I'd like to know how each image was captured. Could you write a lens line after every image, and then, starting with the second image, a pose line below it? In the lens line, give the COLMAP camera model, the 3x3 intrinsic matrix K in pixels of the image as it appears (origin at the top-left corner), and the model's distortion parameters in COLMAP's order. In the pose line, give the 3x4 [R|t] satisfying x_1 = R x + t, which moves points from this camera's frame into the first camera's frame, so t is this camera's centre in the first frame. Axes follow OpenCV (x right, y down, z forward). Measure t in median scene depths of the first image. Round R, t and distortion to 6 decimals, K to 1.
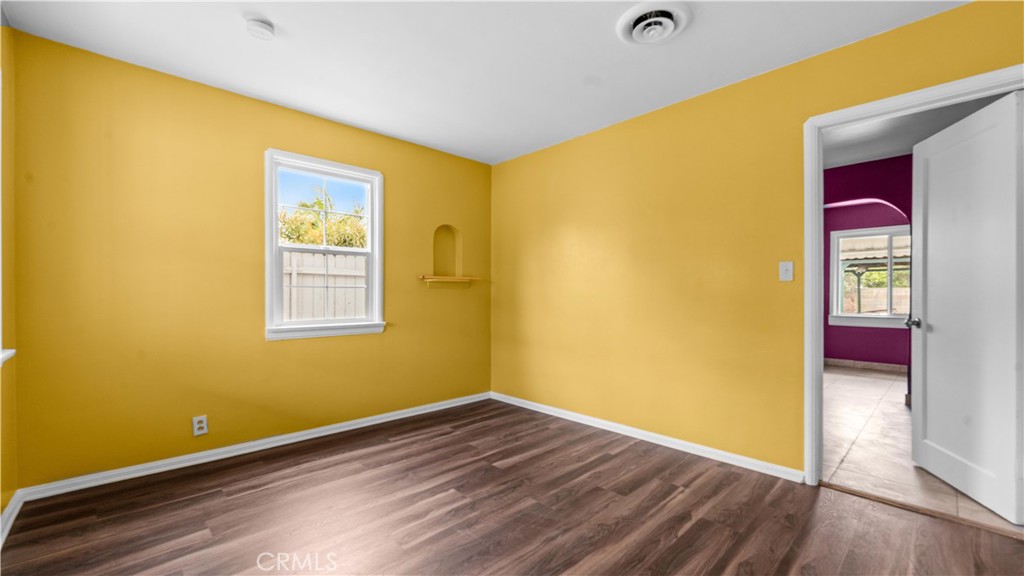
lens RADIAL K [[414.8, 0, 516.8], [0, 414.8, 301.1], [0, 0, 1]] dist [0.000076, -0.000045]
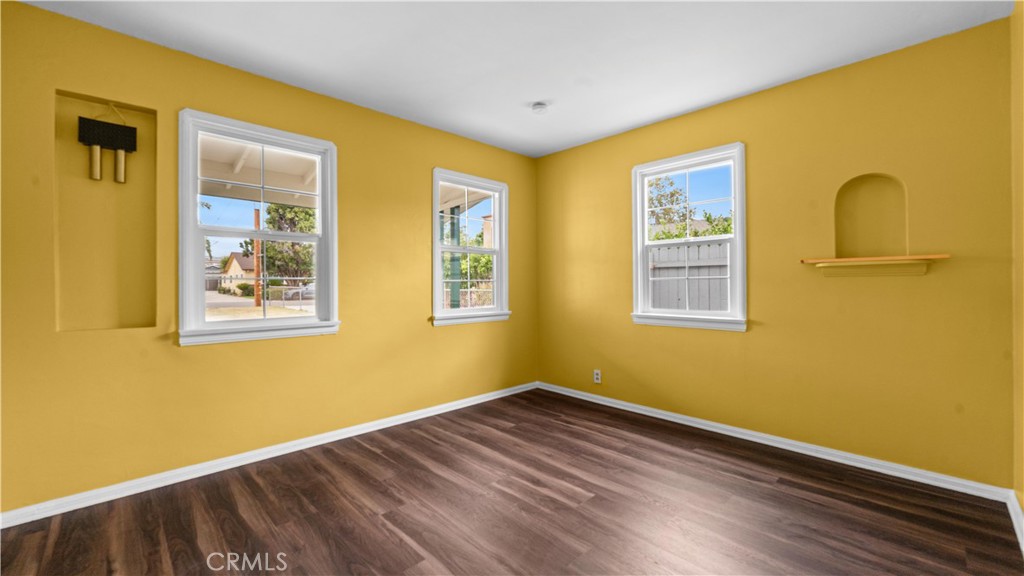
lens RADIAL K [[409.6, 0, 509.8], [0, 409.6, 286.4], [0, 0, 1]] dist [0.002484, 0.000027]
pose [[-0.001036, 0.003728, -0.999993, 0.650225], [-0.011908, 0.999922, 0.003740, -0.015842], [0.999929, 0.011912, -0.000992, 0.679572]]
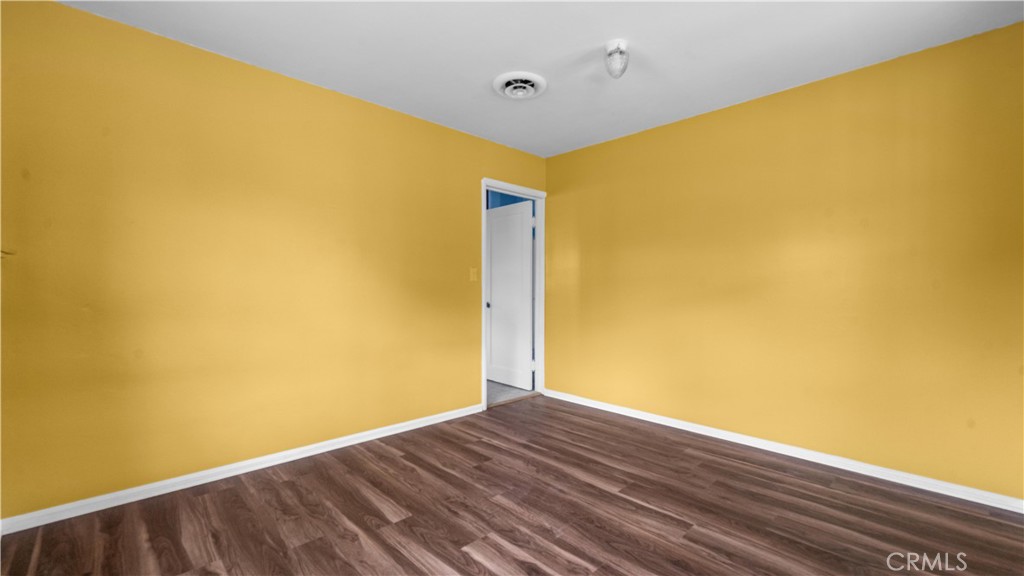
lens RADIAL K [[421.0, 0, 514.3], [0, 421.0, 297.9], [0, 0, 1]] dist [0.001508, 0.000084]
pose [[0.002695, -0.021443, 0.999766, -0.771385], [0.011415, 0.999706, 0.021411, -0.016602], [-0.999931, 0.011354, 0.002939, 0.757601]]
